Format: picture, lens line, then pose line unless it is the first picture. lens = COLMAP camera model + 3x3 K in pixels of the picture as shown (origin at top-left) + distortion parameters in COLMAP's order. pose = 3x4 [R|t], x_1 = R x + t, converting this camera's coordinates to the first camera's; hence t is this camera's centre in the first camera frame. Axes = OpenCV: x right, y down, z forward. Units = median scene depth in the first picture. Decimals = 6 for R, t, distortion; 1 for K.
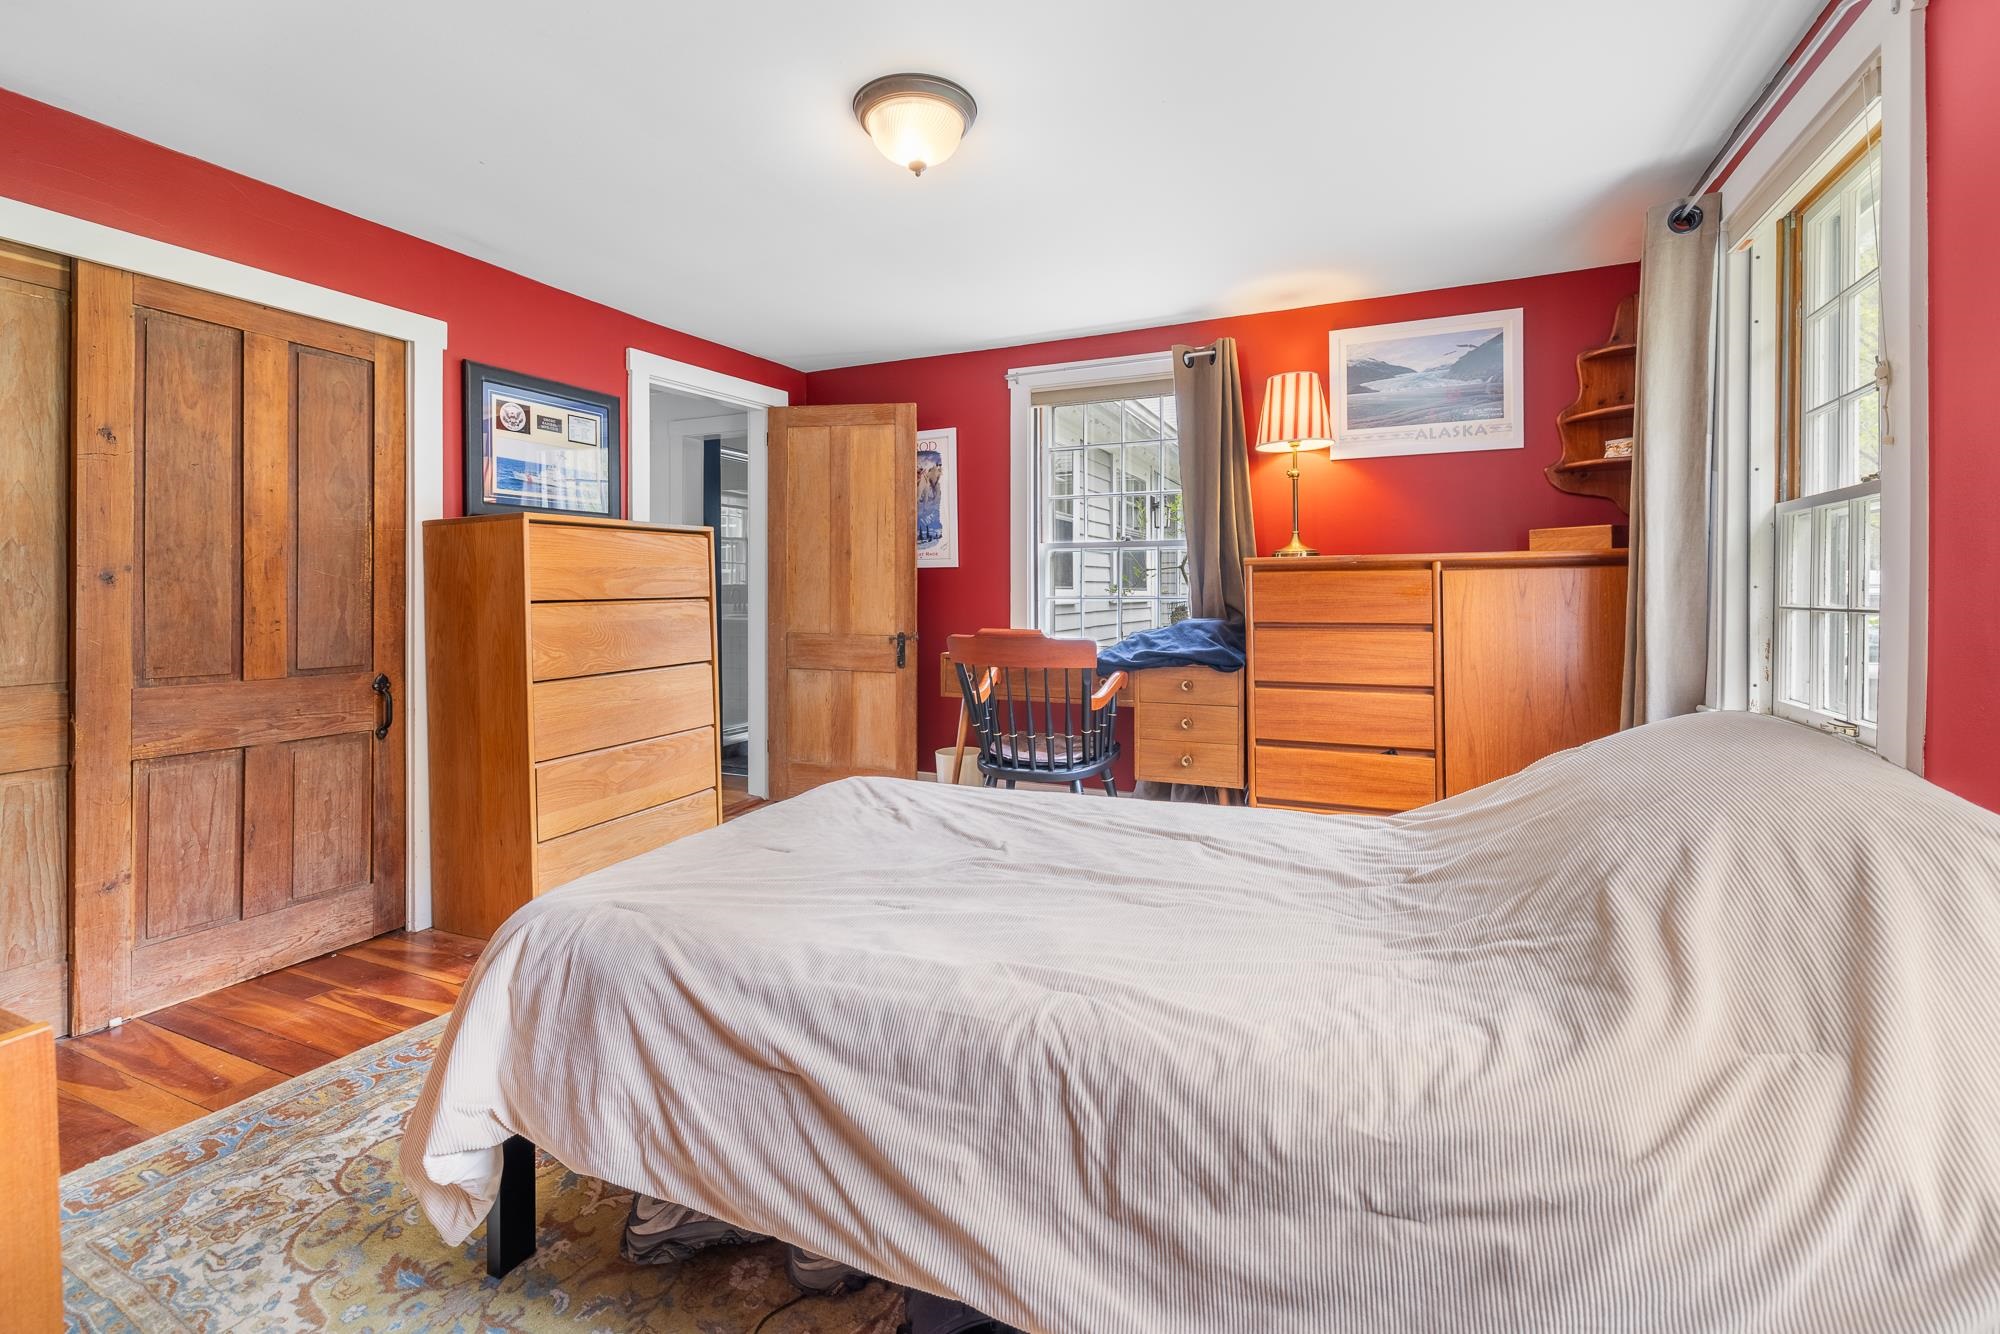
lens RADIAL K [[867.9, 0, 998.4], [0, 867.9, 591.1], [0, 0, 1]] dist [-0.001100, -0.000352]
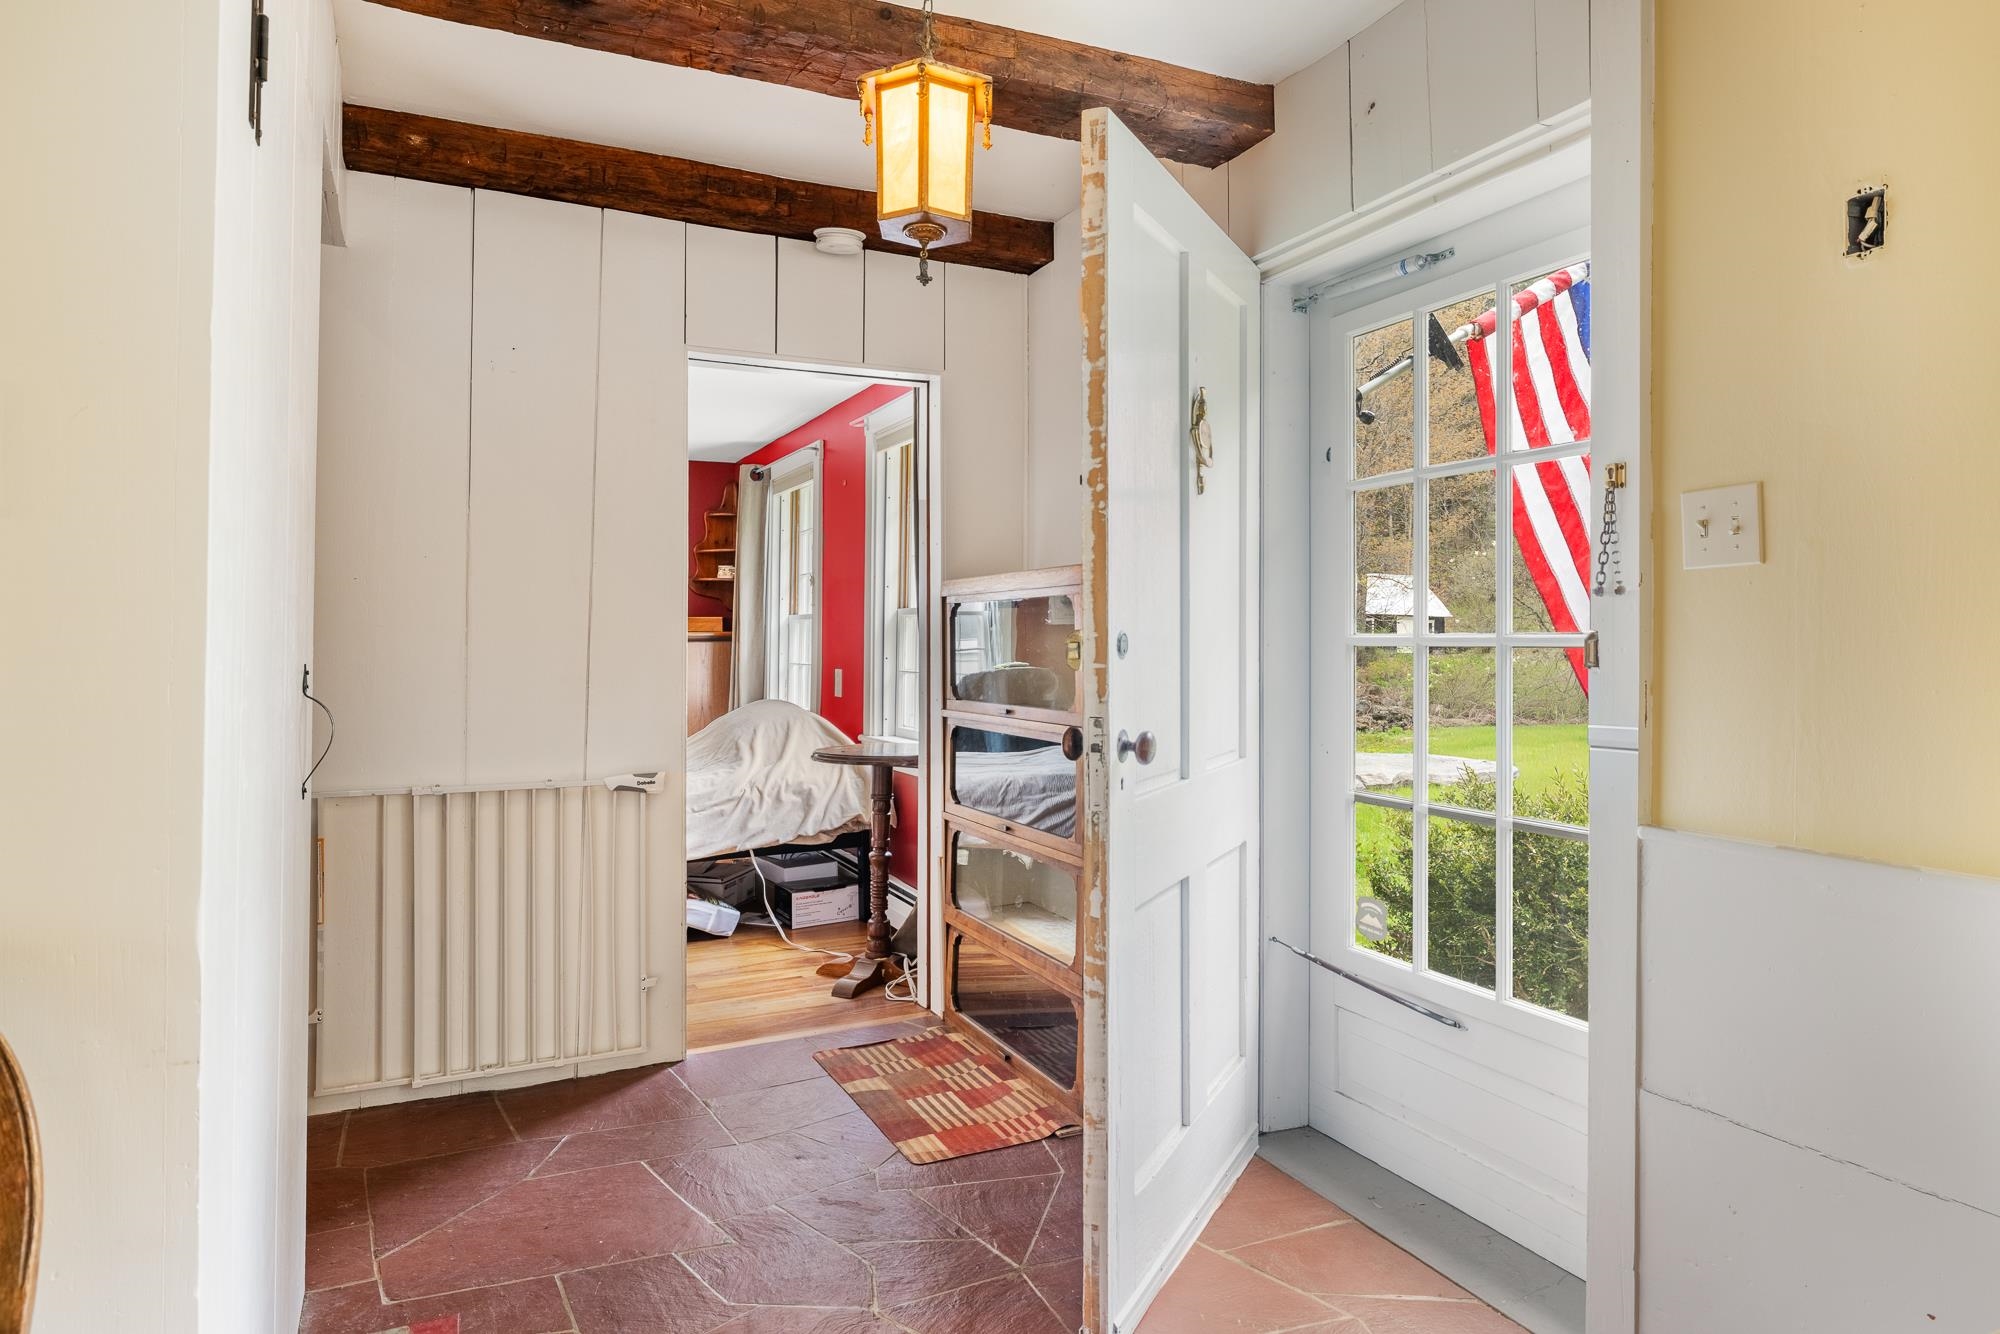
lens RADIAL K [[1204.3, 0, 1000.5], [0, 1204.3, 630.3], [0, 0, 1]] dist [0.000097, -0.000059]
pose [[0.645598, 0.008557, 0.763629, -0.590051], [-0.003350, 0.999959, -0.008373, -0.022192], [-0.763670, 0.002847, 0.645601, -0.748810]]
